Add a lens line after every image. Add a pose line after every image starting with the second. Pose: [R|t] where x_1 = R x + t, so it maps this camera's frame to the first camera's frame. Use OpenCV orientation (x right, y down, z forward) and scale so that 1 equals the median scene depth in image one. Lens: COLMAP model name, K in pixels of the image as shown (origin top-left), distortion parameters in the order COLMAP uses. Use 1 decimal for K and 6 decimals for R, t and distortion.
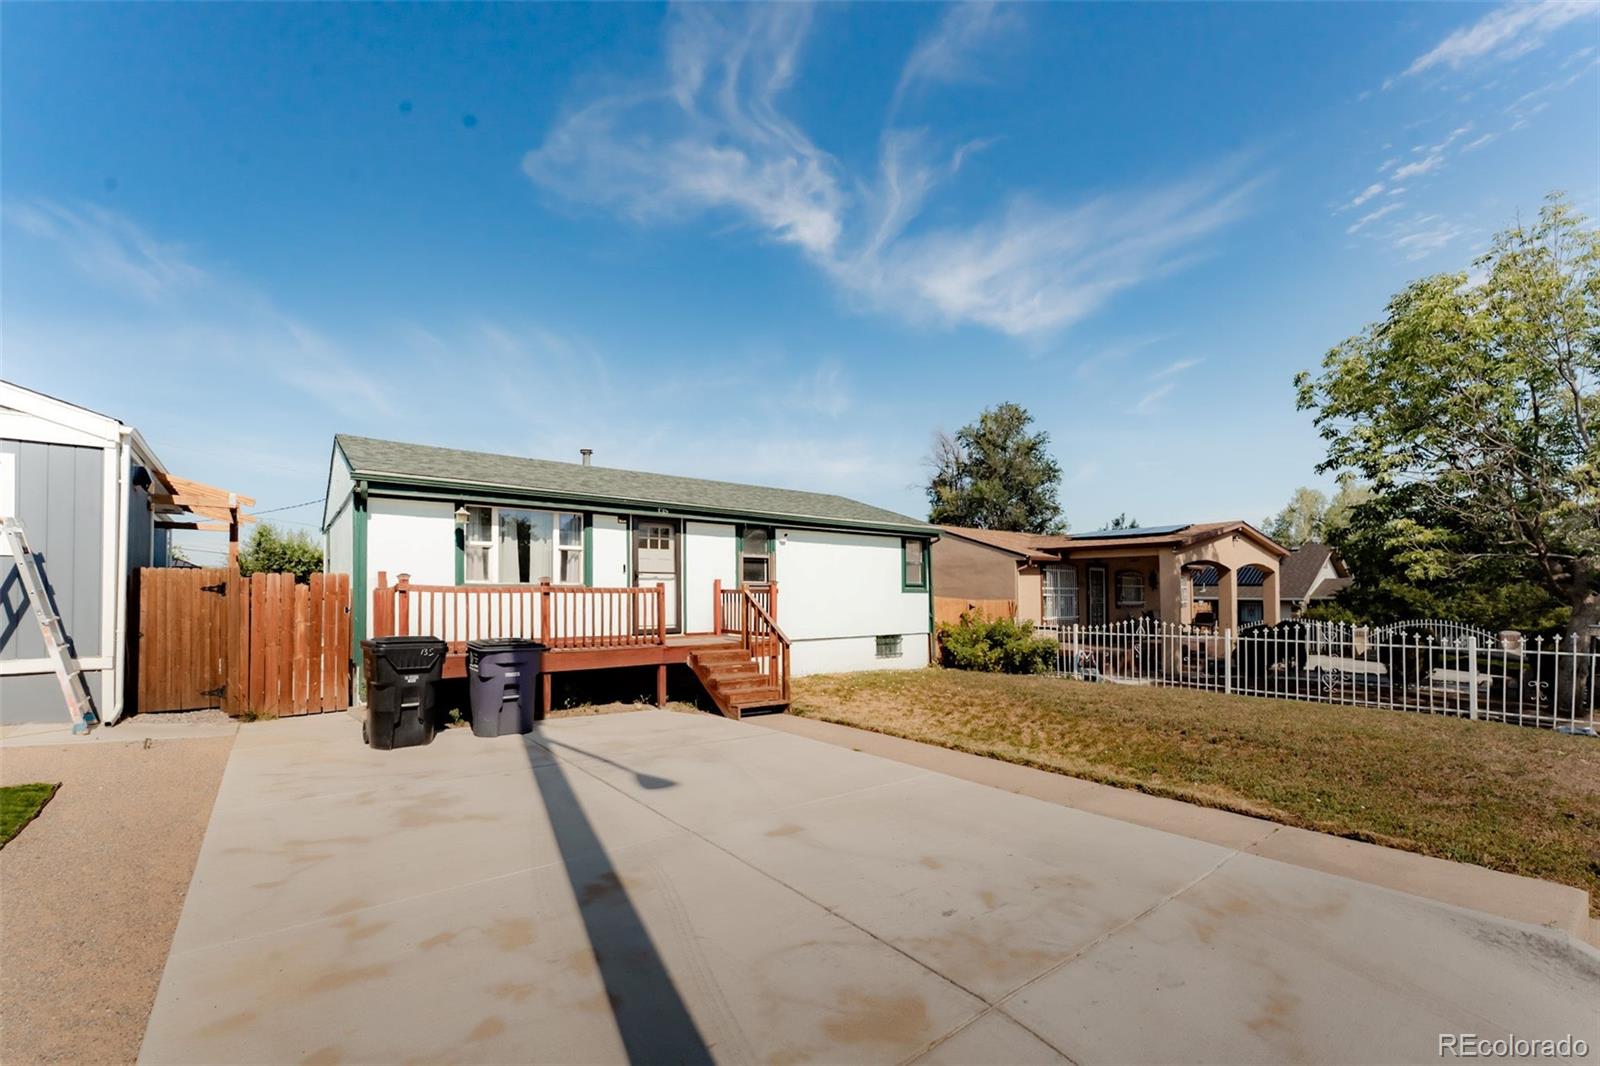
lens RADIAL K [[672.8, 0, 791.5], [0, 672.8, 584.0], [0, 0, 1]] dist [-0.000757, -0.001063]
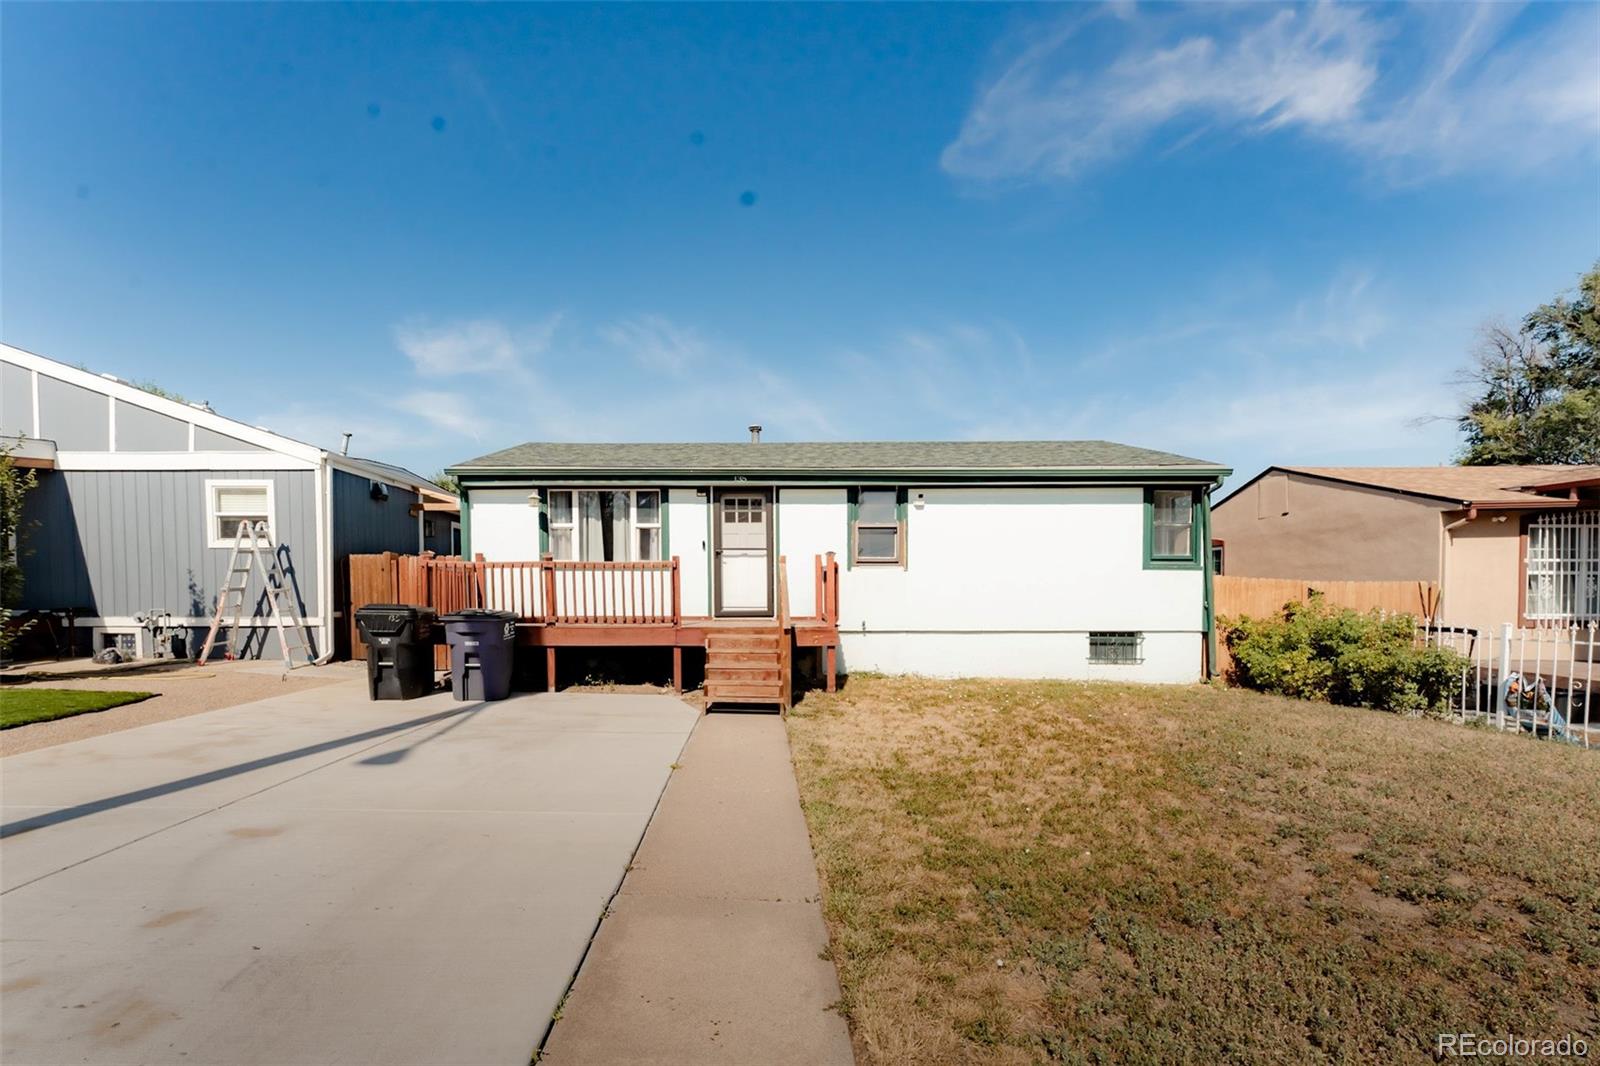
lens RADIAL K [[678.3, 0, 737.3], [0, 678.3, 600.7], [0, 0, 1]] dist [0.000069, -0.000385]
pose [[0.775664, 0.007973, -0.631096, 0.324604], [0.010833, 0.999605, 0.025944, 0.025775], [0.631054, -0.026960, 0.775271, 0.253303]]
